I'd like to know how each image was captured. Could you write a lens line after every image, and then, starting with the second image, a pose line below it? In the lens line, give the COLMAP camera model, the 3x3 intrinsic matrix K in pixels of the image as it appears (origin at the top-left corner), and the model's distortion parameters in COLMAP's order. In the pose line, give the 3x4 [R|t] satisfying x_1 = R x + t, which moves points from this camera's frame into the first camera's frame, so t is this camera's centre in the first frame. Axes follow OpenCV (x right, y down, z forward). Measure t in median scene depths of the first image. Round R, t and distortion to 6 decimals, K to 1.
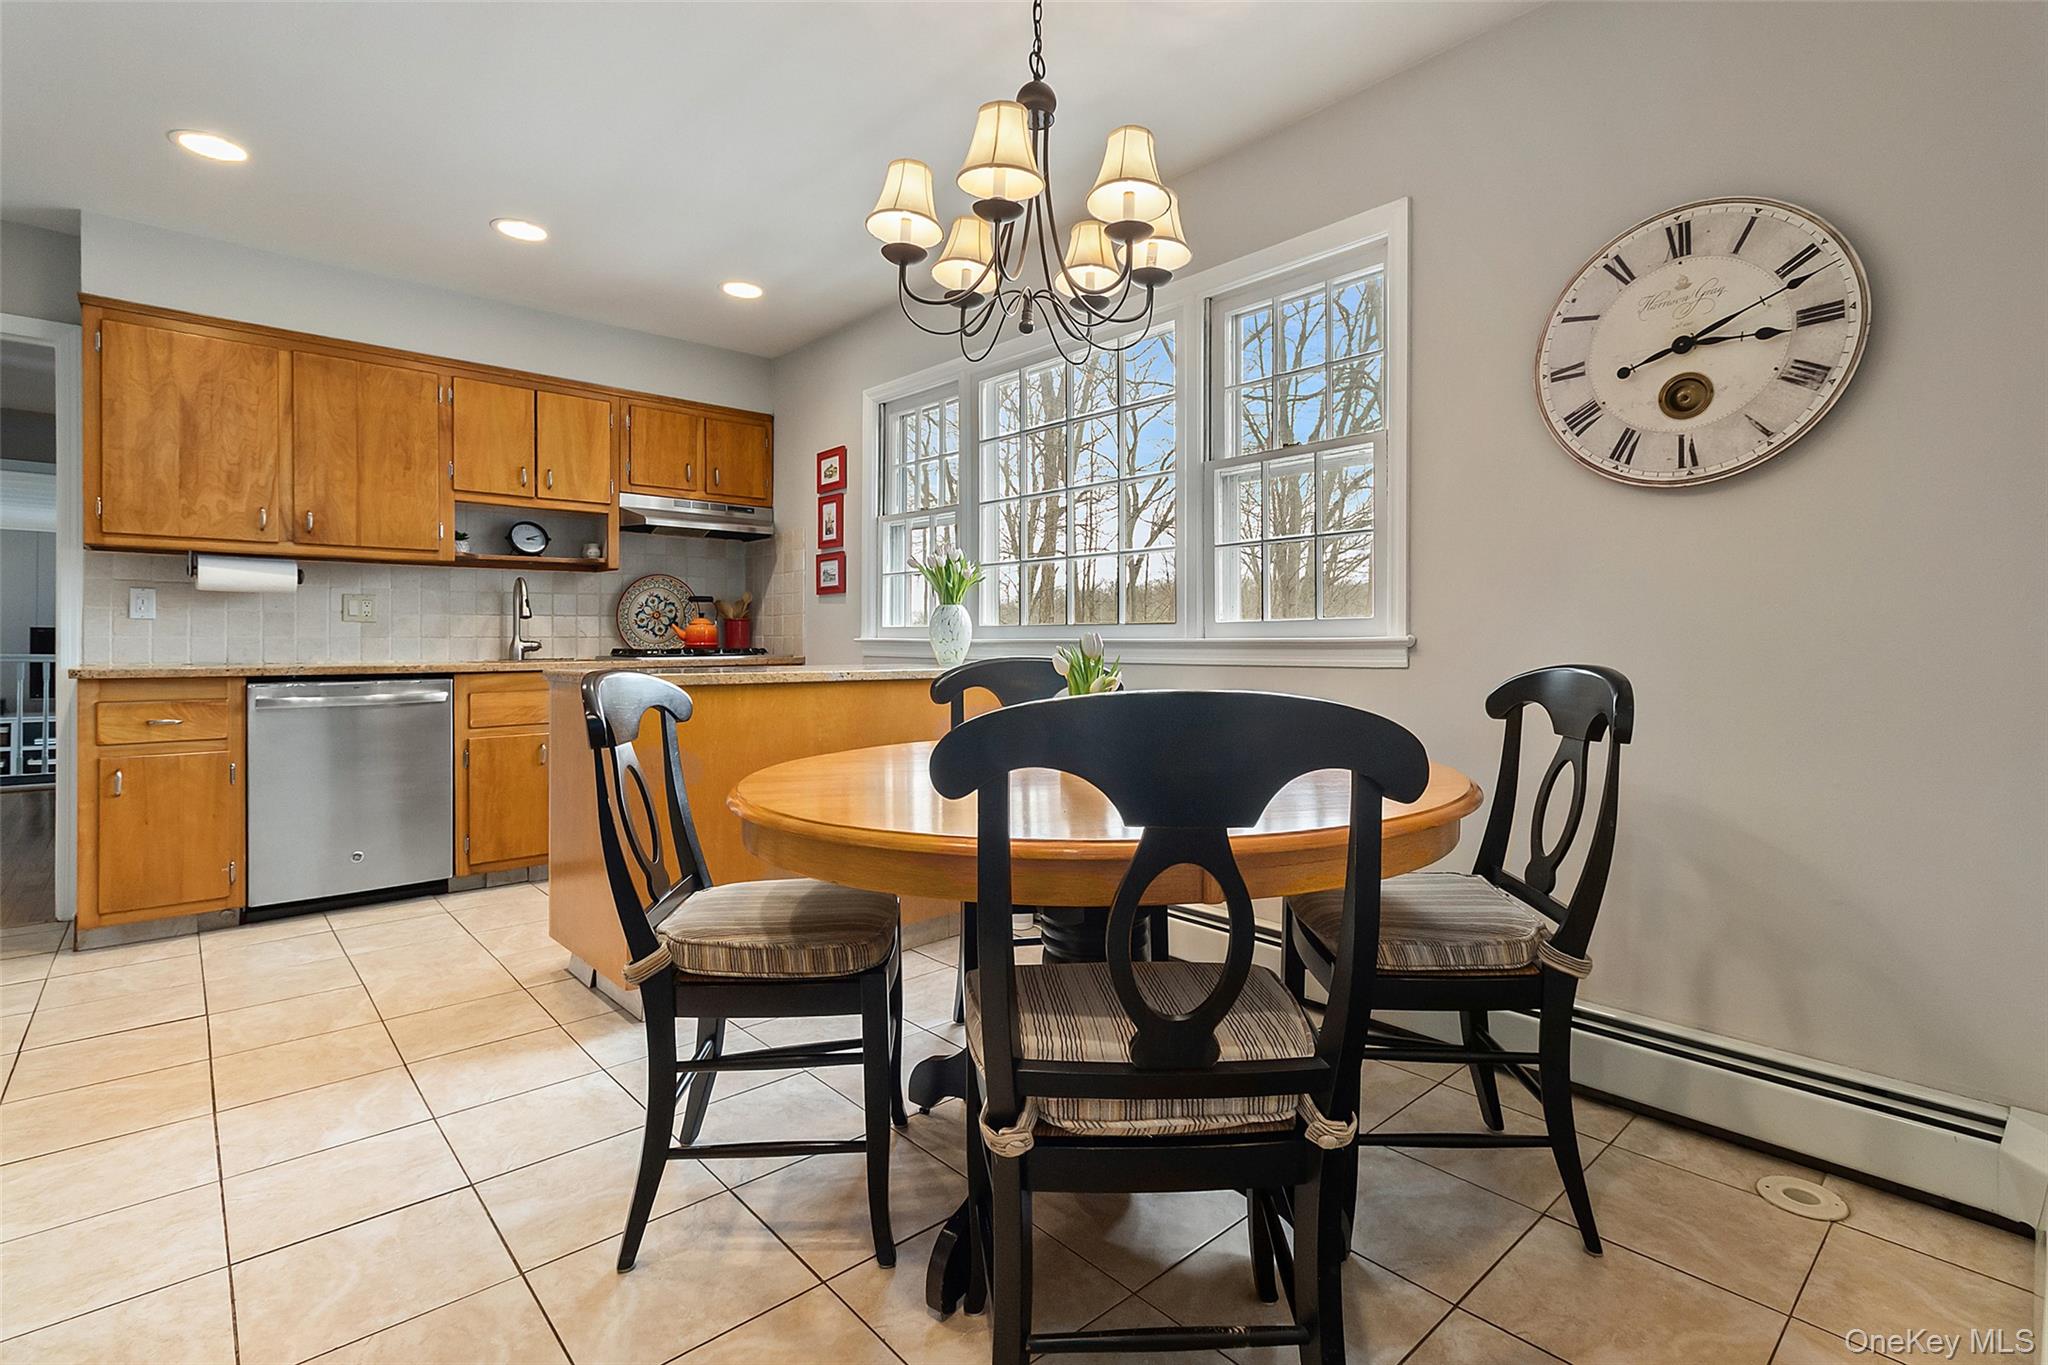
lens RADIAL K [[951.3, 0, 1037.9], [0, 951.3, 633.1], [0, 0, 1]] dist [0.009376, -0.001183]
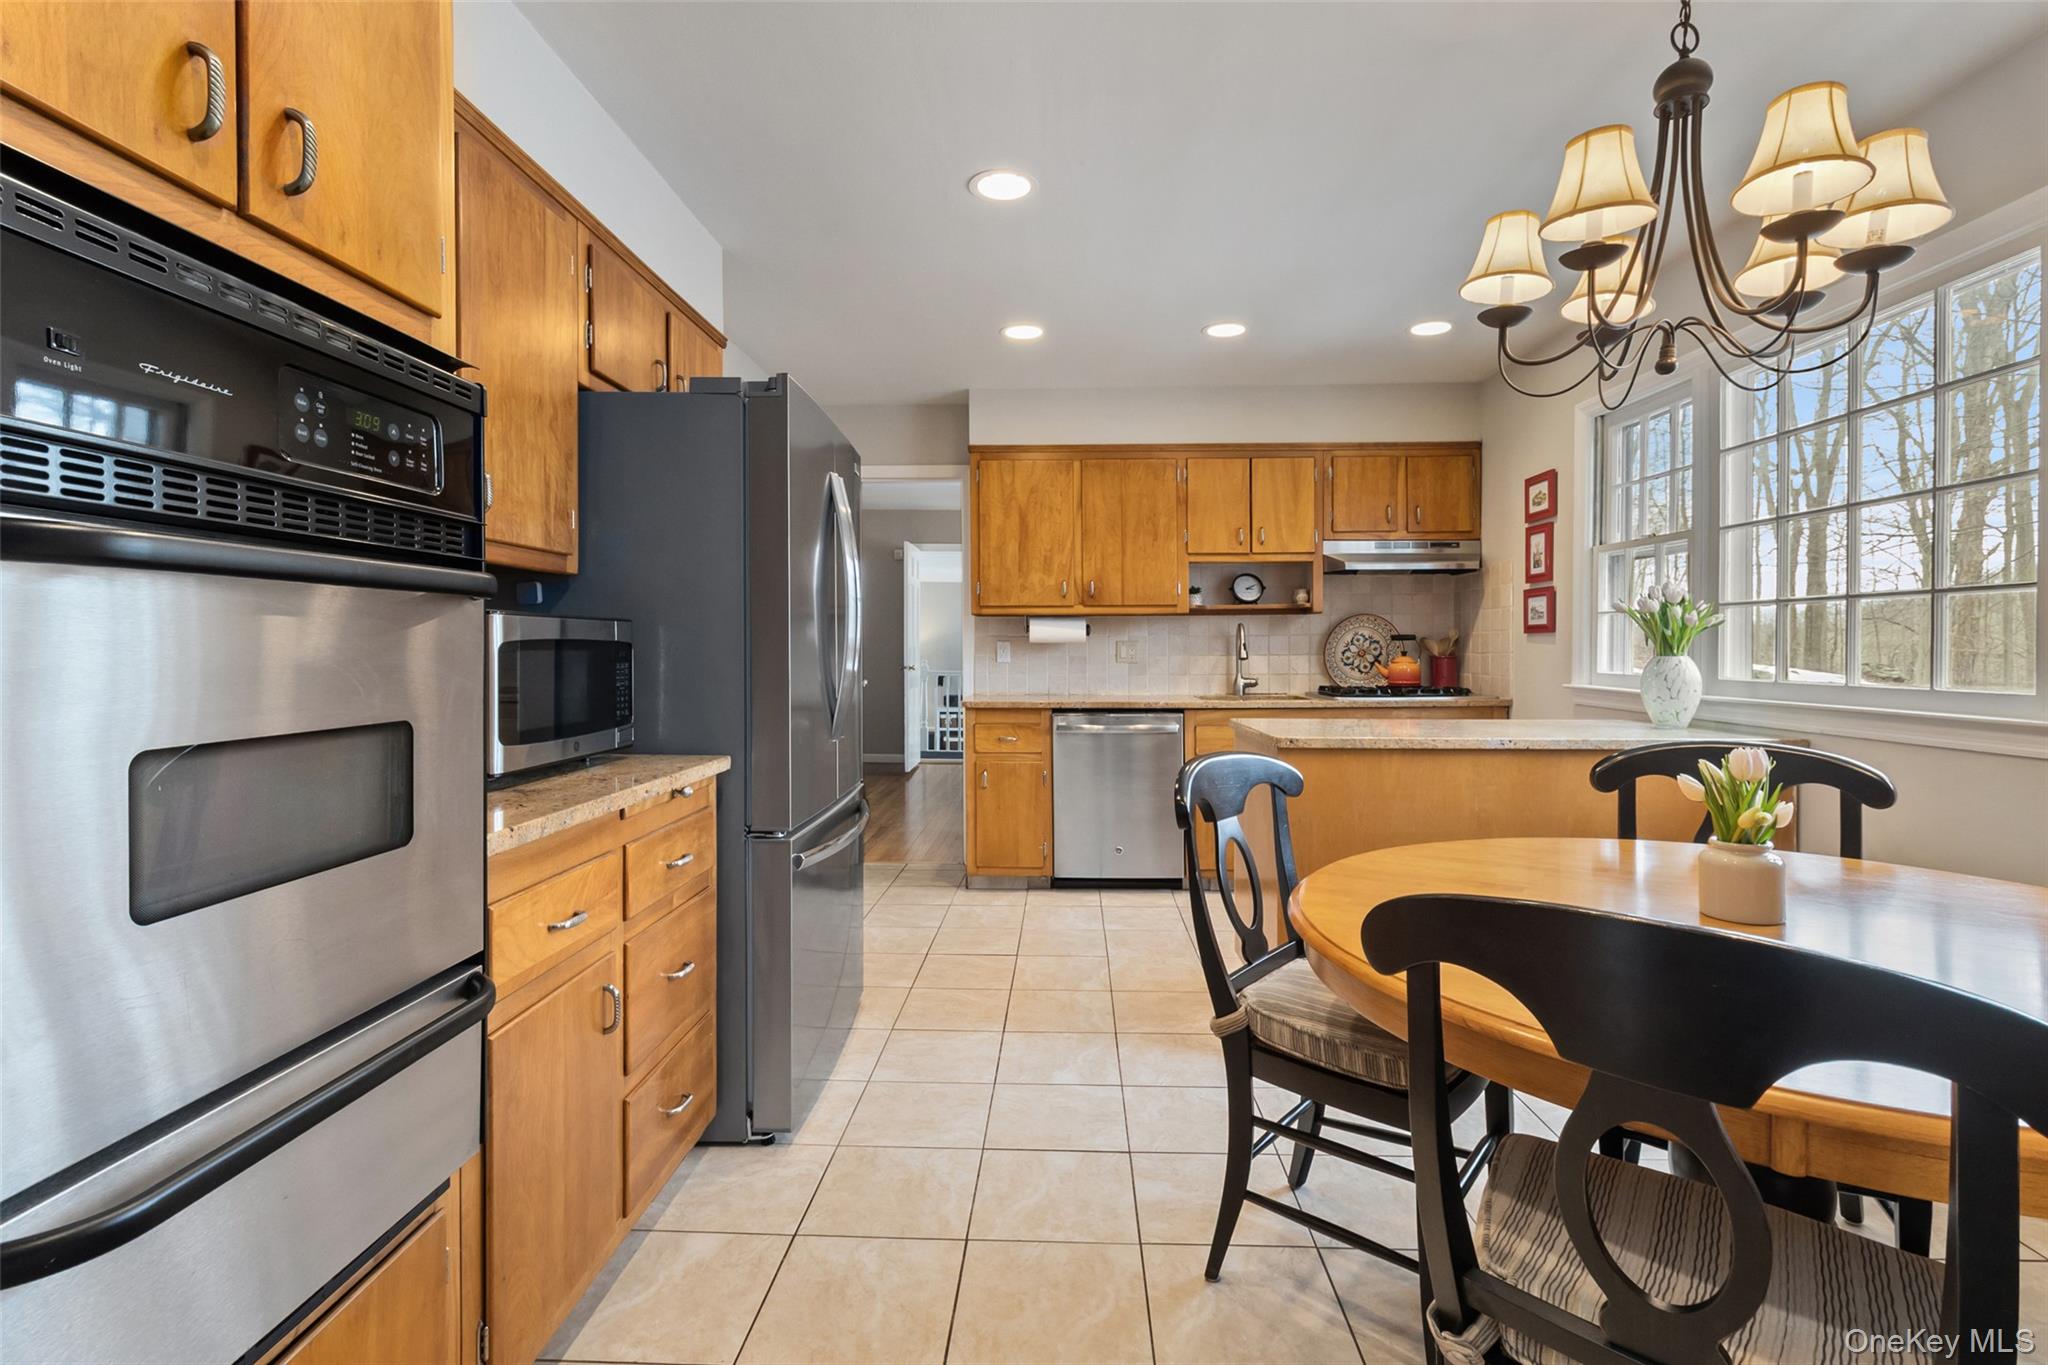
lens RADIAL K [[951.3, 0, 1041.4], [0, 951.3, 655.9], [0, 0, 1]] dist [0.009376, -0.001183]
pose [[0.718844, 0.007442, -0.695131, 0.102946], [0.006184, 0.999835, 0.017099, -0.052259], [0.695143, -0.016590, 0.718680, 0.017138]]
